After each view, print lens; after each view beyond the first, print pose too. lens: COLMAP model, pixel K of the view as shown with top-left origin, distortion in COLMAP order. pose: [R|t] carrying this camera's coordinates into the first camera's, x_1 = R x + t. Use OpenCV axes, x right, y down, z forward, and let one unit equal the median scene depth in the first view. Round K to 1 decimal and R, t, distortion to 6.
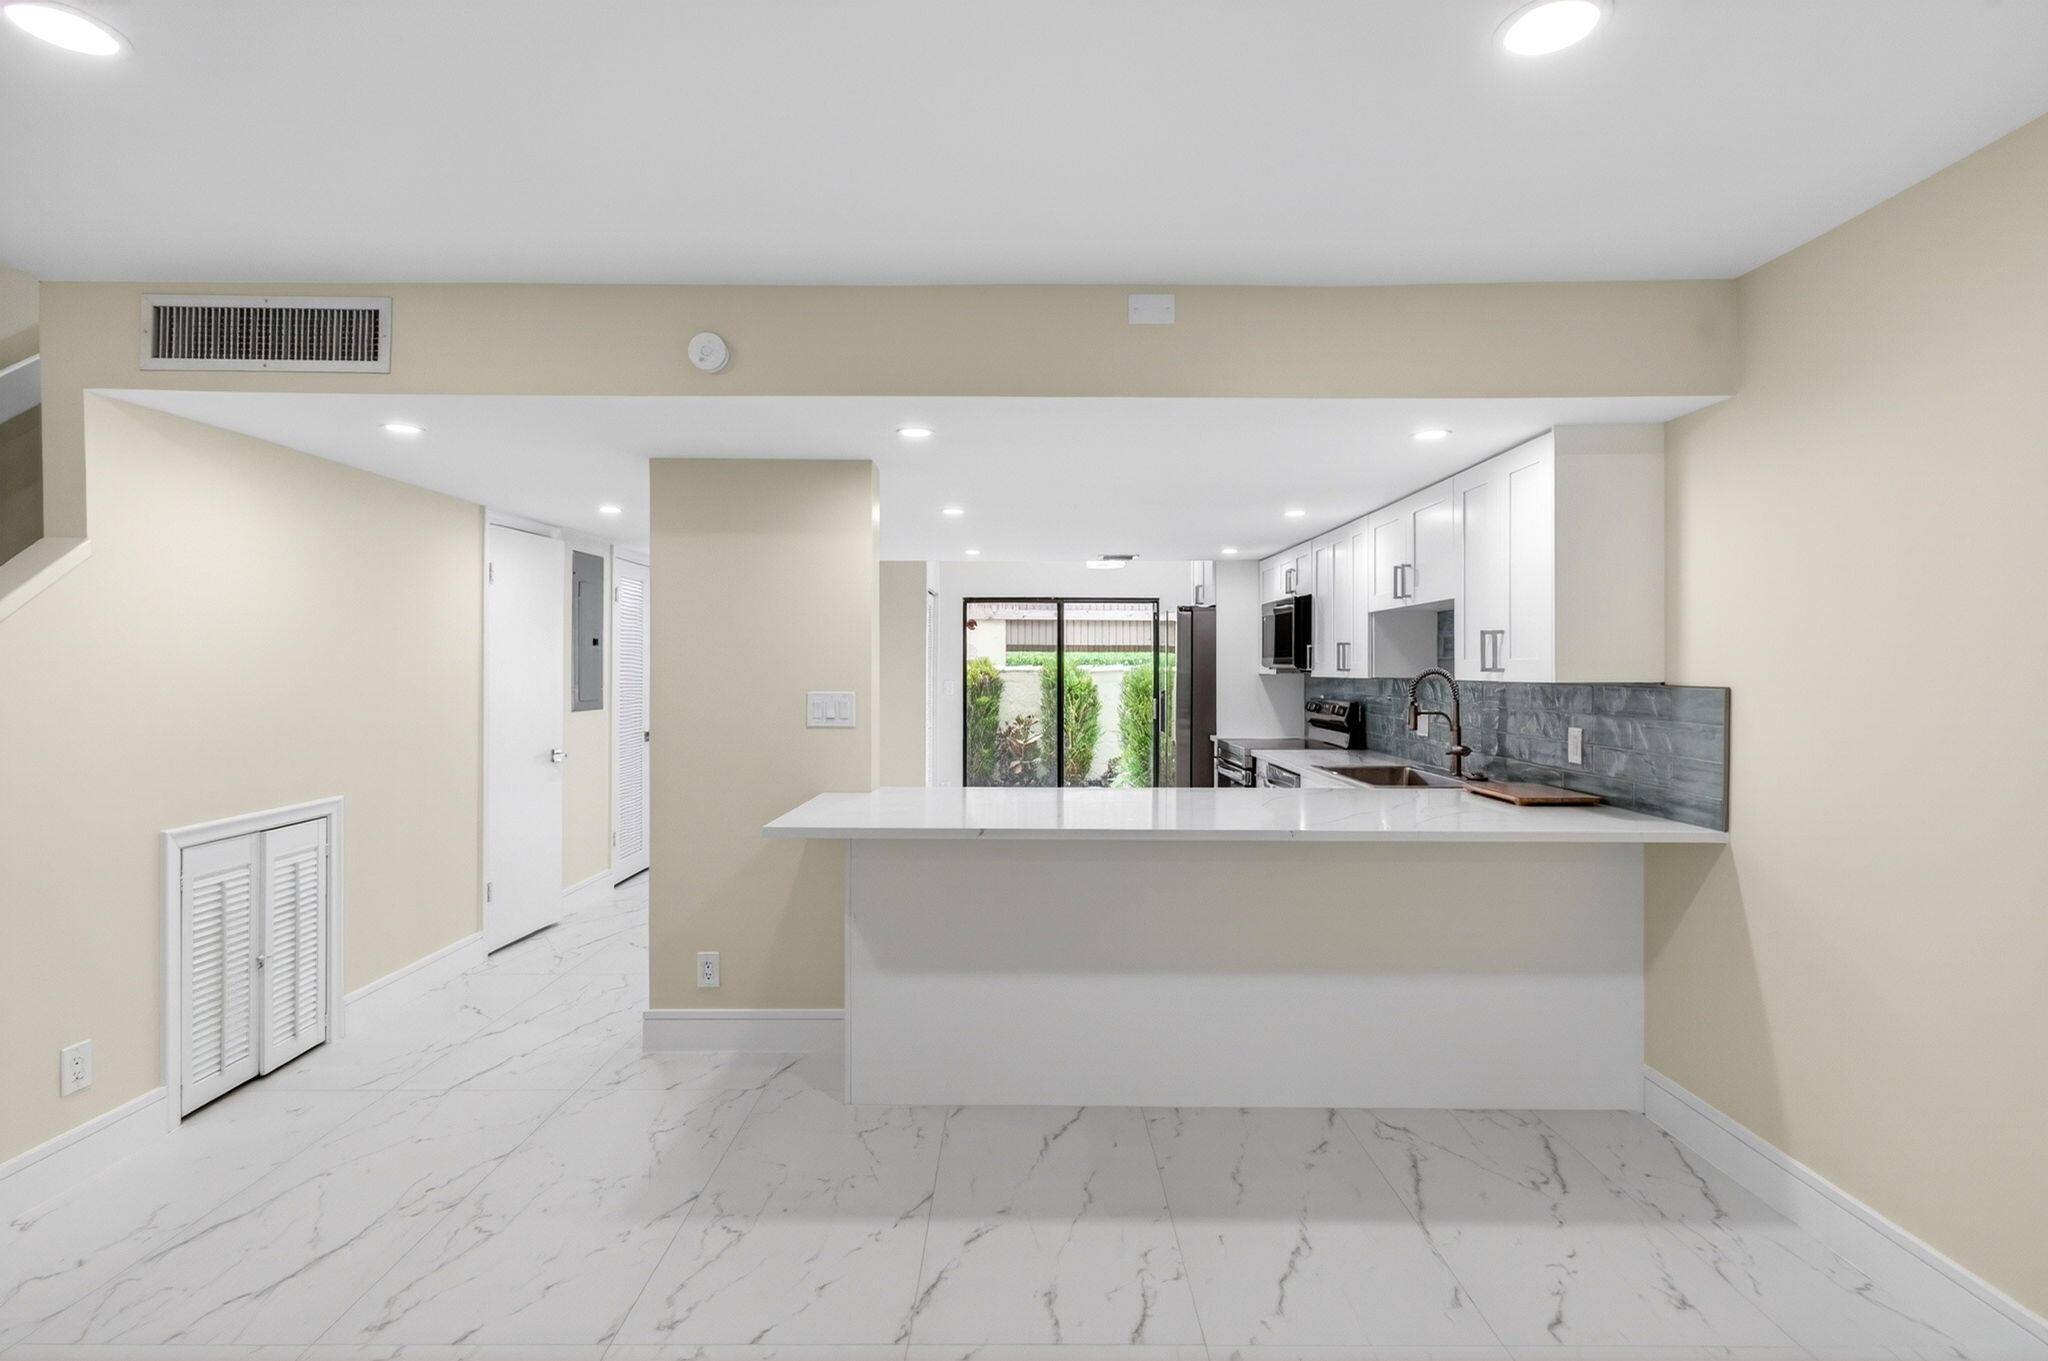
lens RADIAL K [[972.3, 0, 1024.0], [0, 972.3, 680.5], [0, 0, 1]] dist [0.000055, 0.000190]
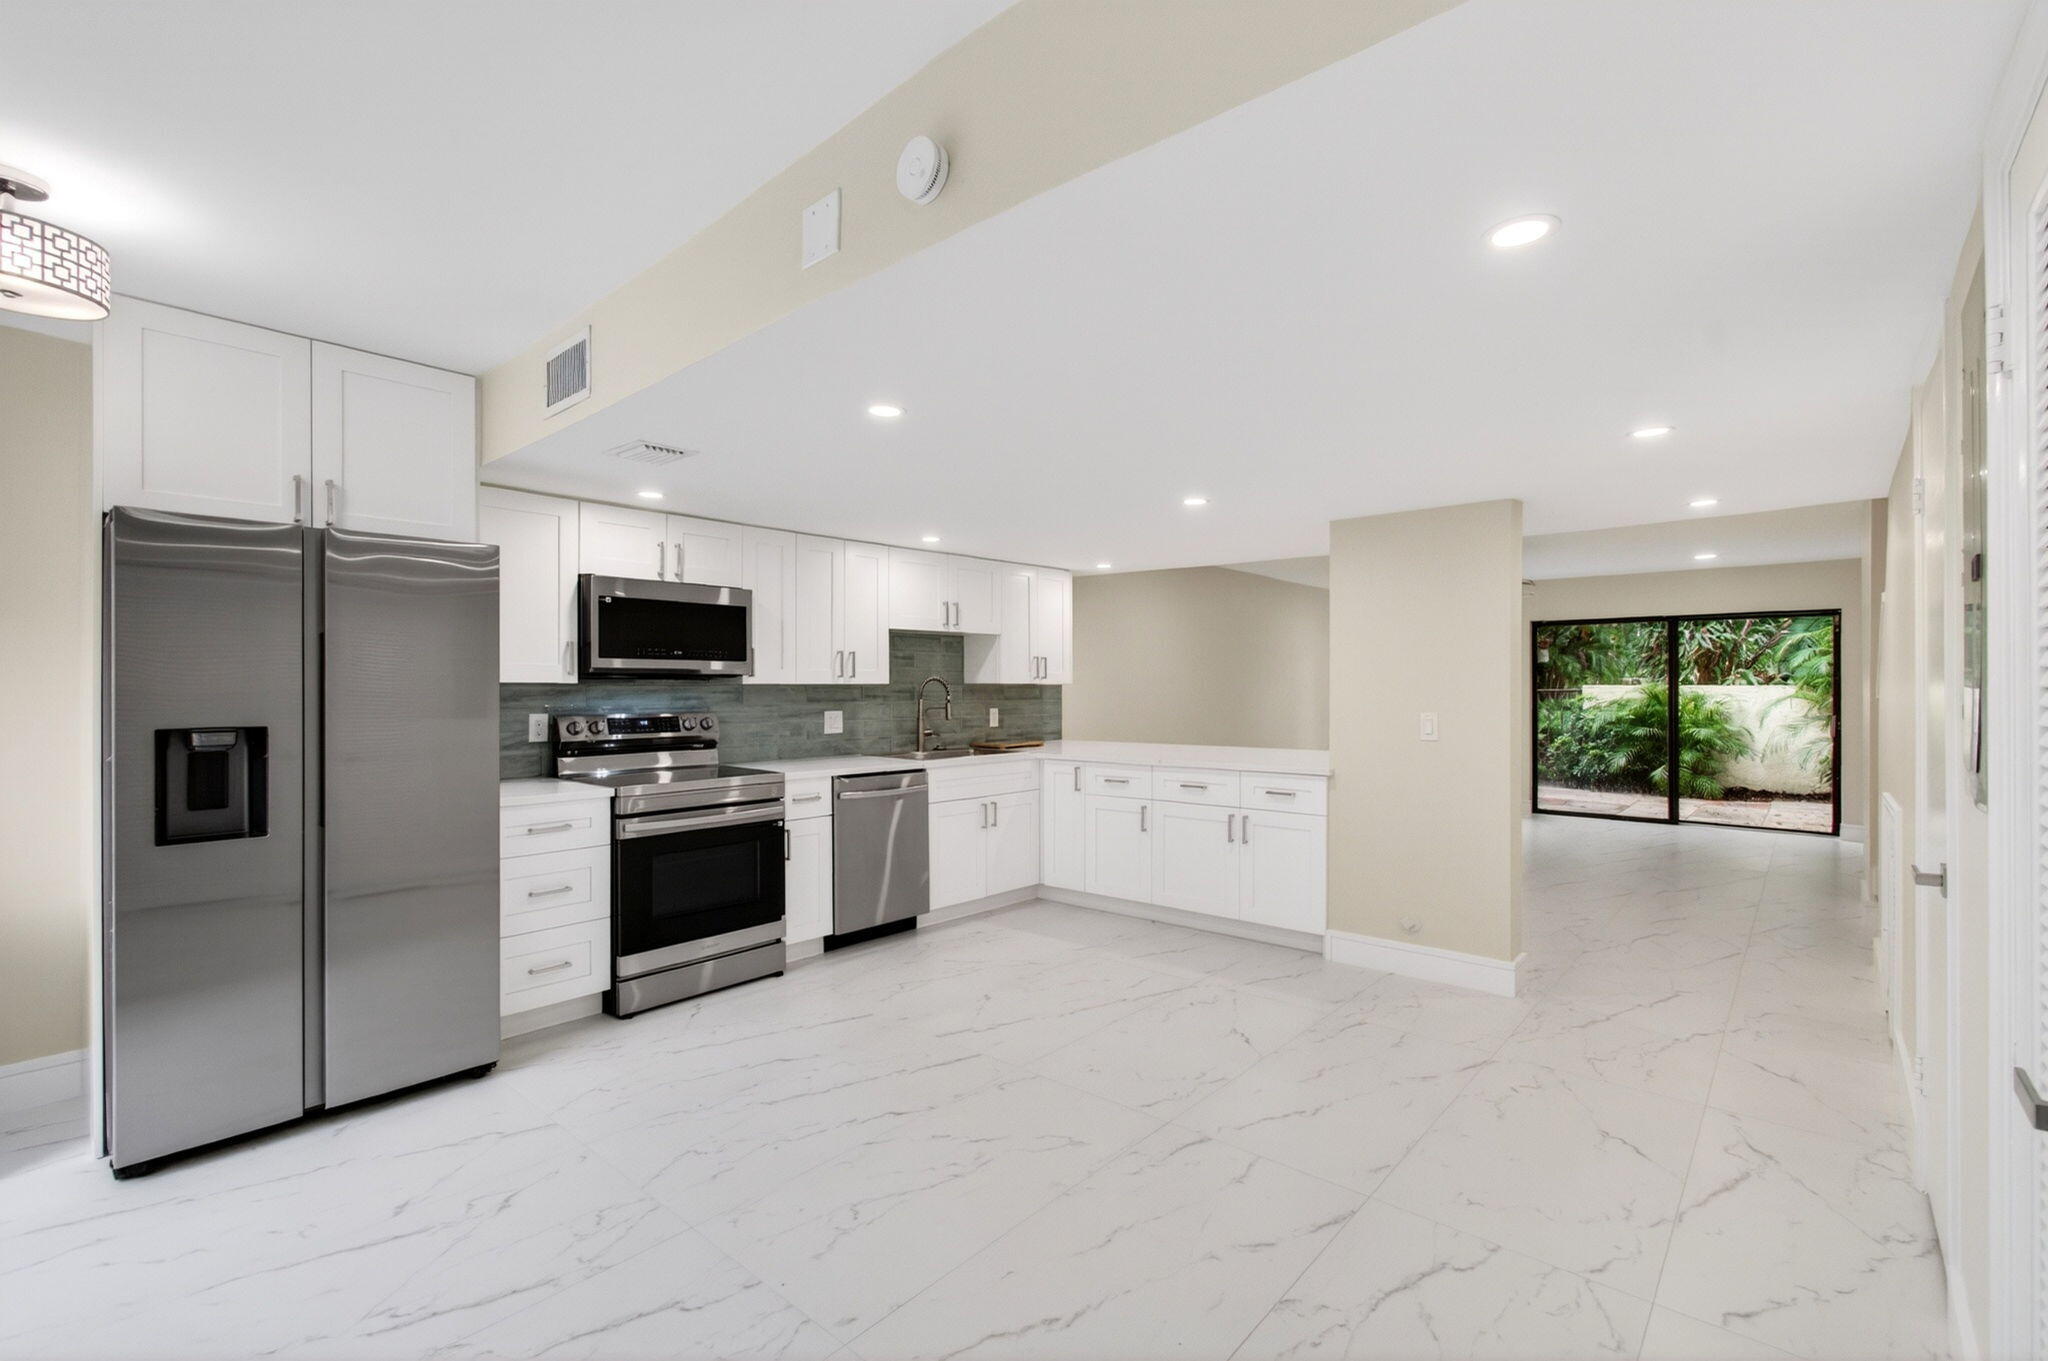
lens RADIAL K [[911.2, 0, 1022.1], [0, 911.2, 670.3], [0, 0, 1]] dist [-0.056665, 0.032909]
pose [[-0.748106, 0.012463, 0.663462, -0.520542], [0.008284, 0.999921, -0.009443, -0.007822], [-0.663527, -0.001568, -0.748150, 1.762856]]
